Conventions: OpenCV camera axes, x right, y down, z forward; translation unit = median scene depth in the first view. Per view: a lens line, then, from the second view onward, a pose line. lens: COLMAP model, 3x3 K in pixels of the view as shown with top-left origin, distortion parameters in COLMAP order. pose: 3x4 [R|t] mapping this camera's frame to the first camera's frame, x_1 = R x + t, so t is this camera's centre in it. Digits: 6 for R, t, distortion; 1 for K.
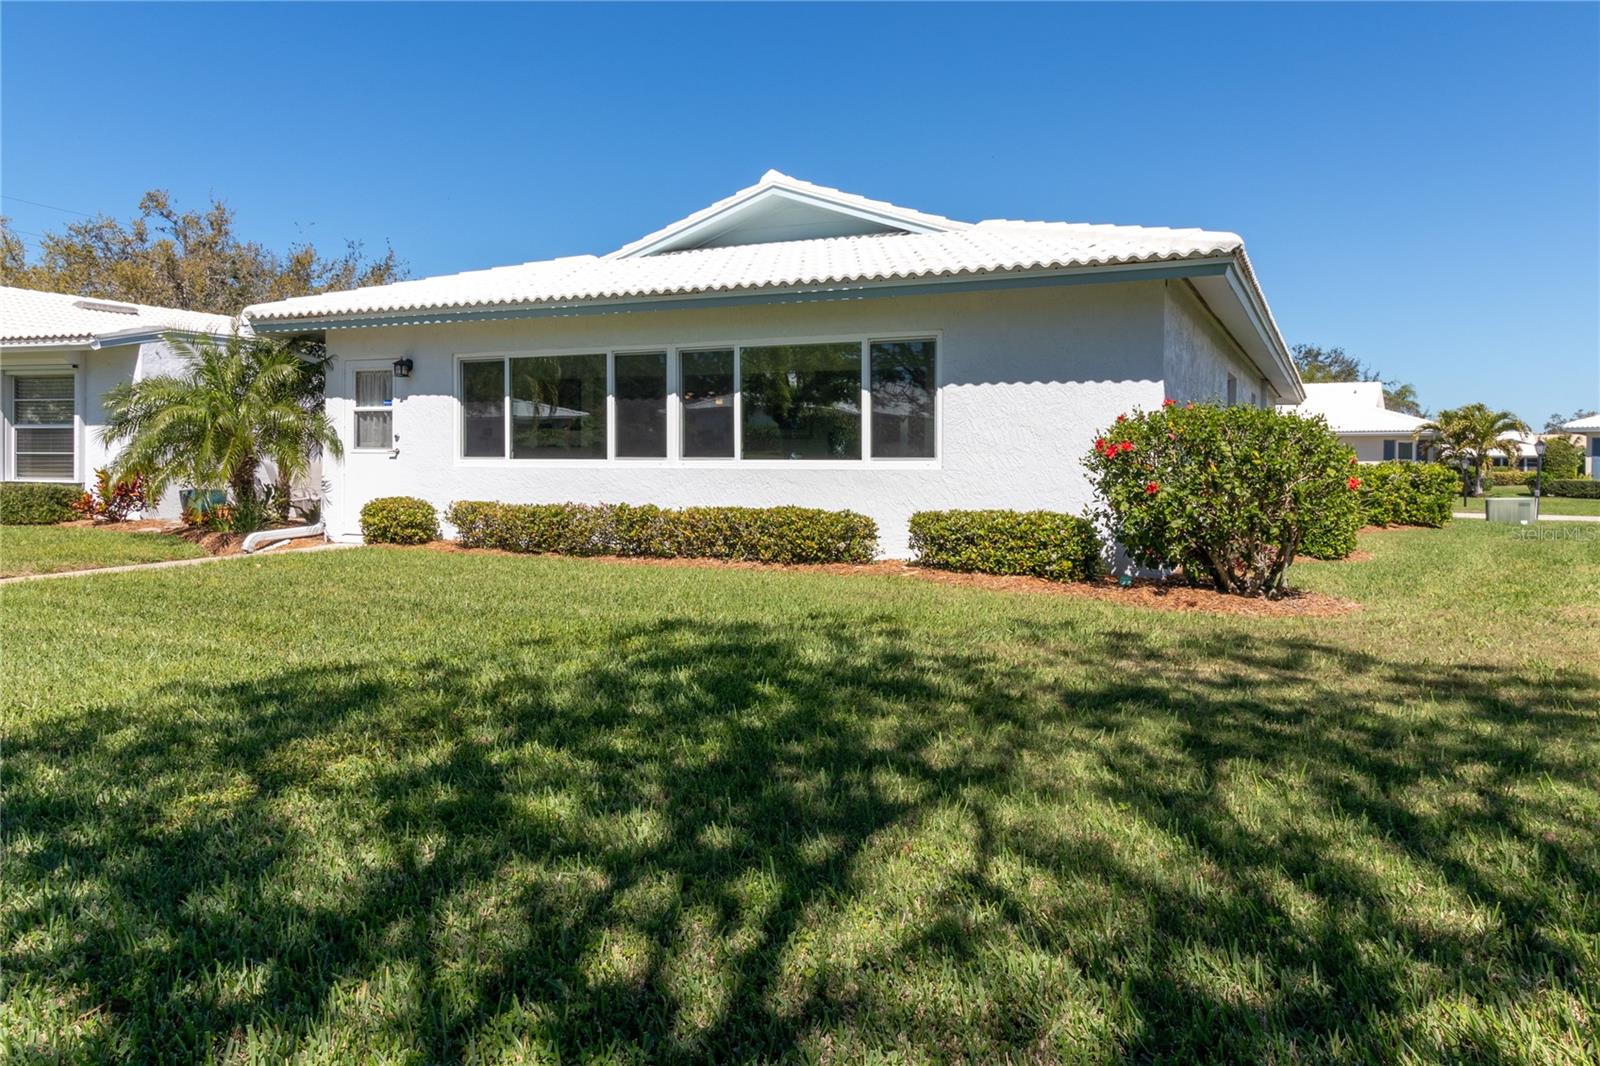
lens RADIAL K [[1110.9, 0, 800.0], [0, 1110.9, 533.0], [0, 0, 1]] dist [-0.004400, -0.000969]
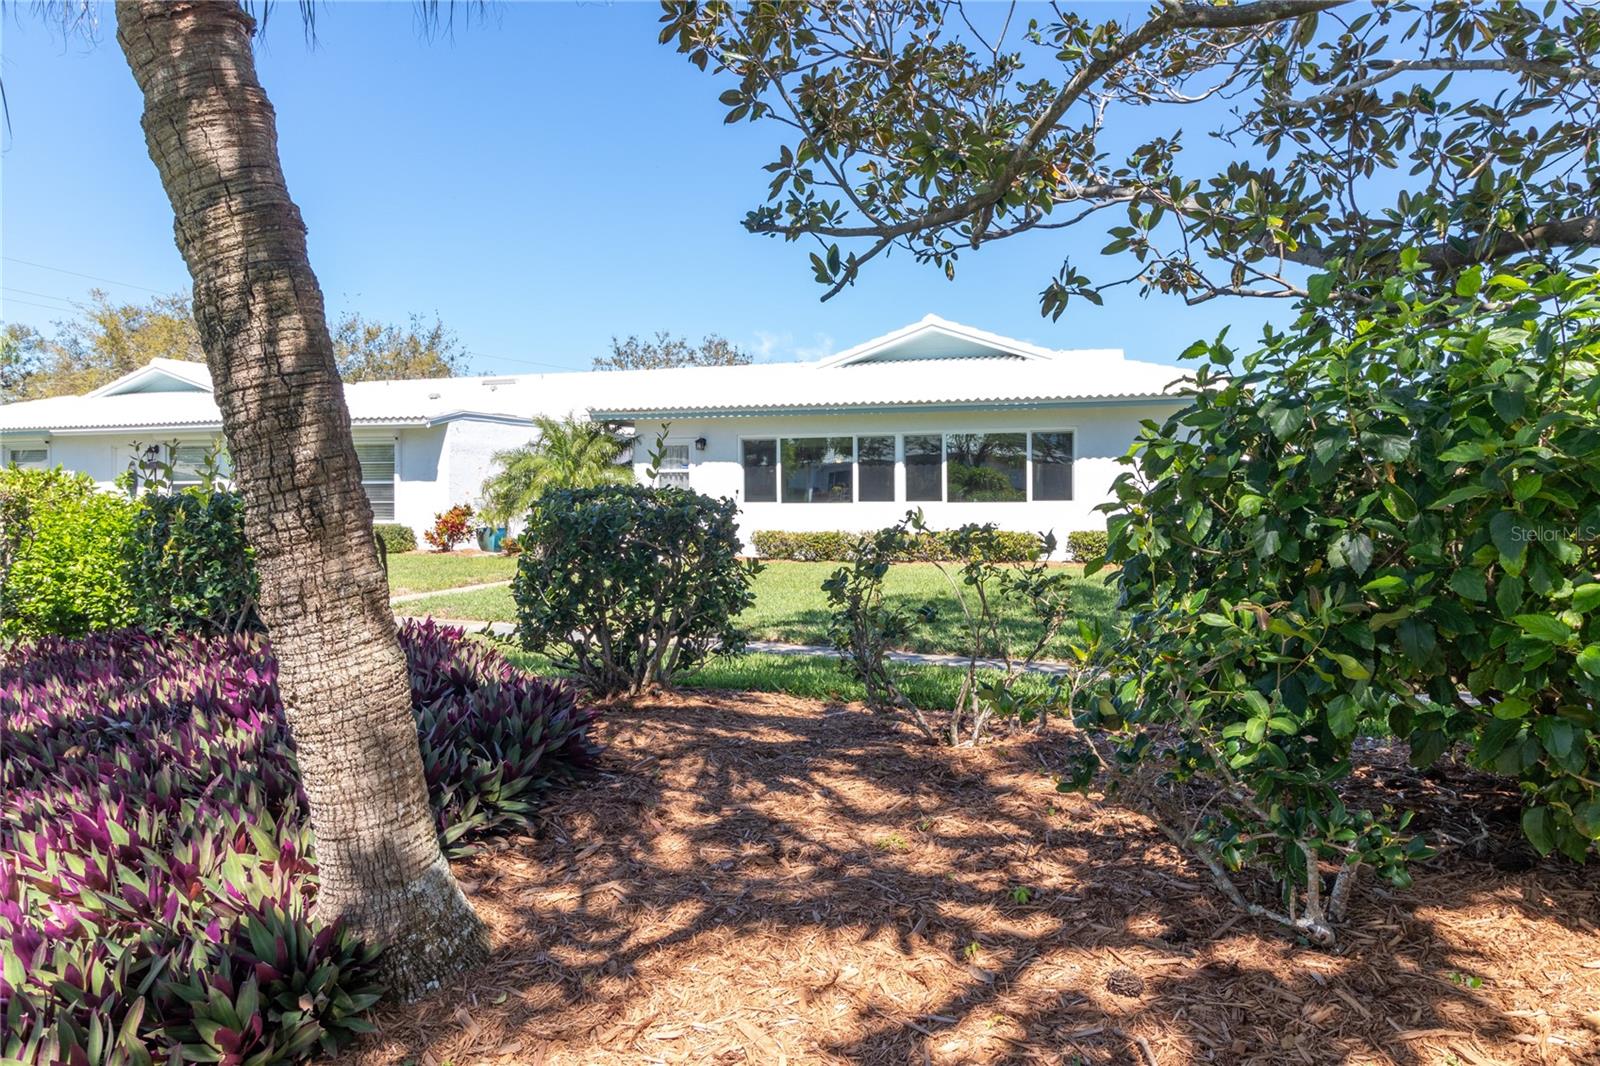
lens RADIAL K [[1150.4, 0, 800.0], [0, 1150.4, 533.0], [0, 0, 1]] dist [0.000753, -0.000040]
pose [[0.995133, -0.009663, 0.098064, -0.417099], [0.013716, 0.999075, -0.040744, 0.043110], [-0.097580, 0.041891, 0.994346, -0.636317]]
